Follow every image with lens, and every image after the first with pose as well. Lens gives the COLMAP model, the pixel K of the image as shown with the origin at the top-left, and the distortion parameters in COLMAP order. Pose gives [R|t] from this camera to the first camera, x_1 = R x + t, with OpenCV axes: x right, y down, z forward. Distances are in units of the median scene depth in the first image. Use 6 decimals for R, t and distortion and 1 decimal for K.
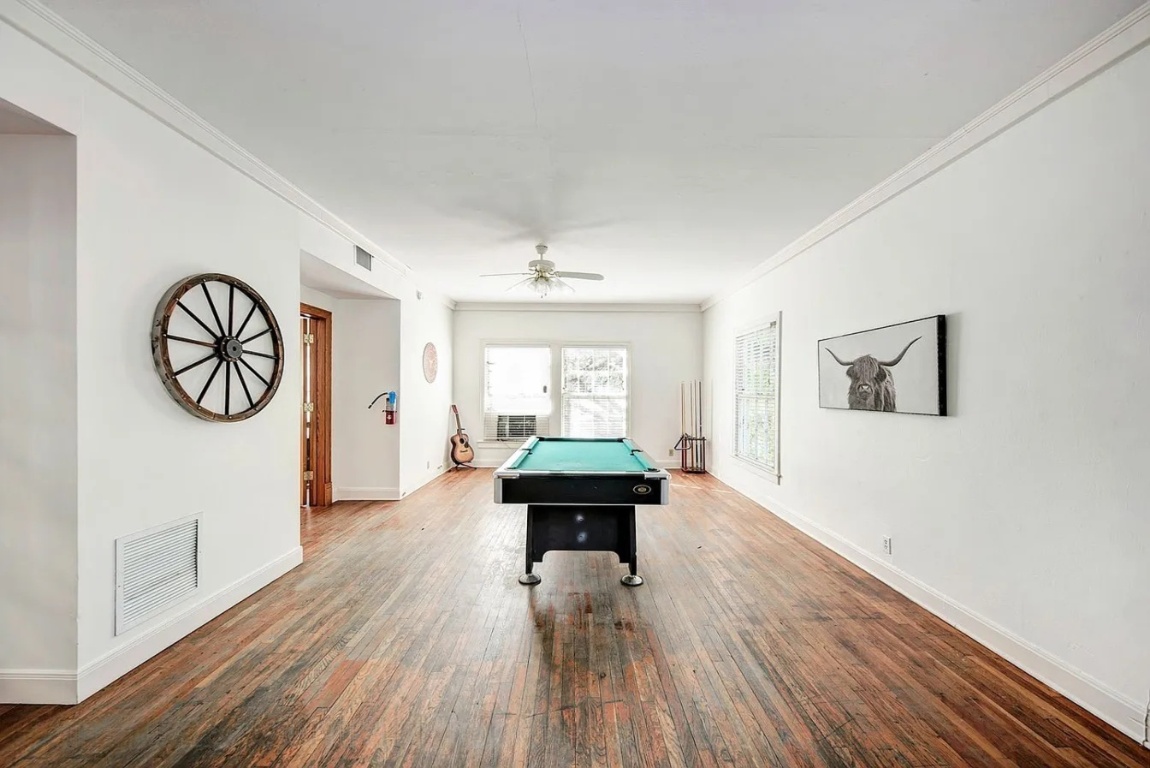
lens RADIAL K [[415.7, 0, 573.0], [0, 415.7, 390.1], [0, 0, 1]] dist [-0.000604, -0.000157]
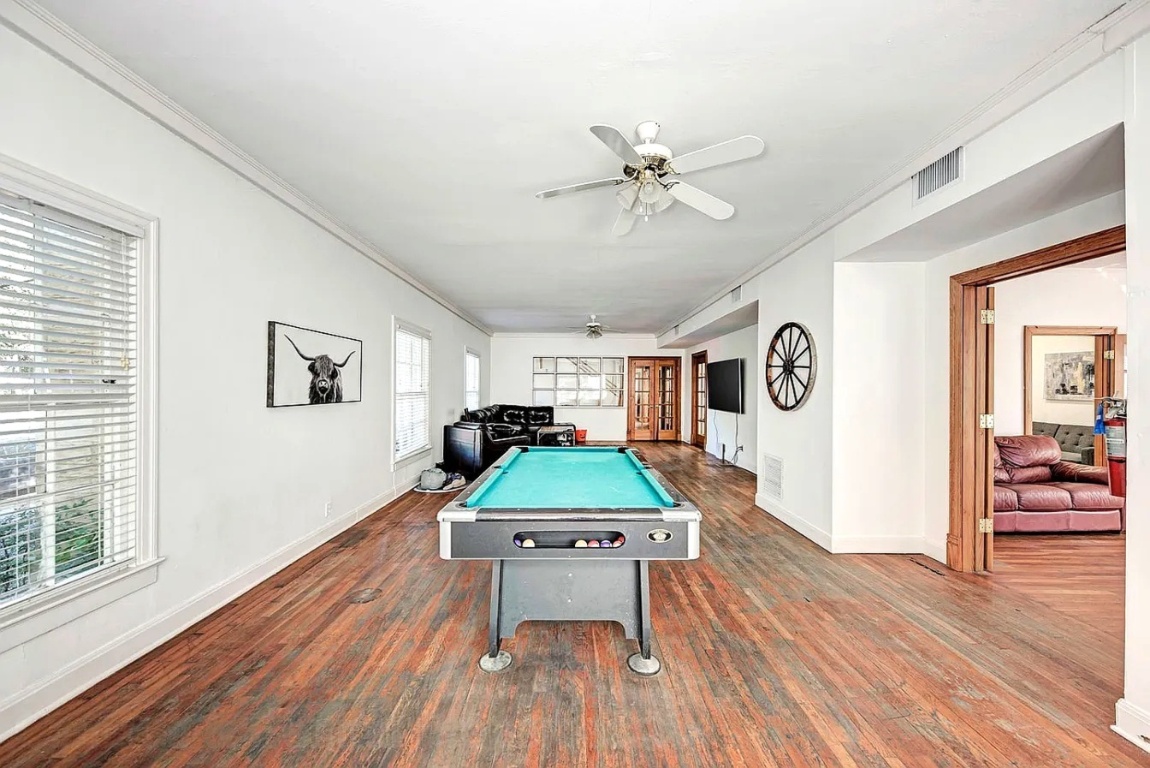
lens RADIAL K [[415.7, 0, 573.0], [0, 415.7, 390.1], [0, 0, 1]] dist [-0.000604, -0.000157]
pose [[-0.999917, -0.012902, -0.000207, 0.025315], [-0.012903, 0.999912, 0.002985, 0.001103], [0.000168, 0.002987, -0.999996, 2.142135]]
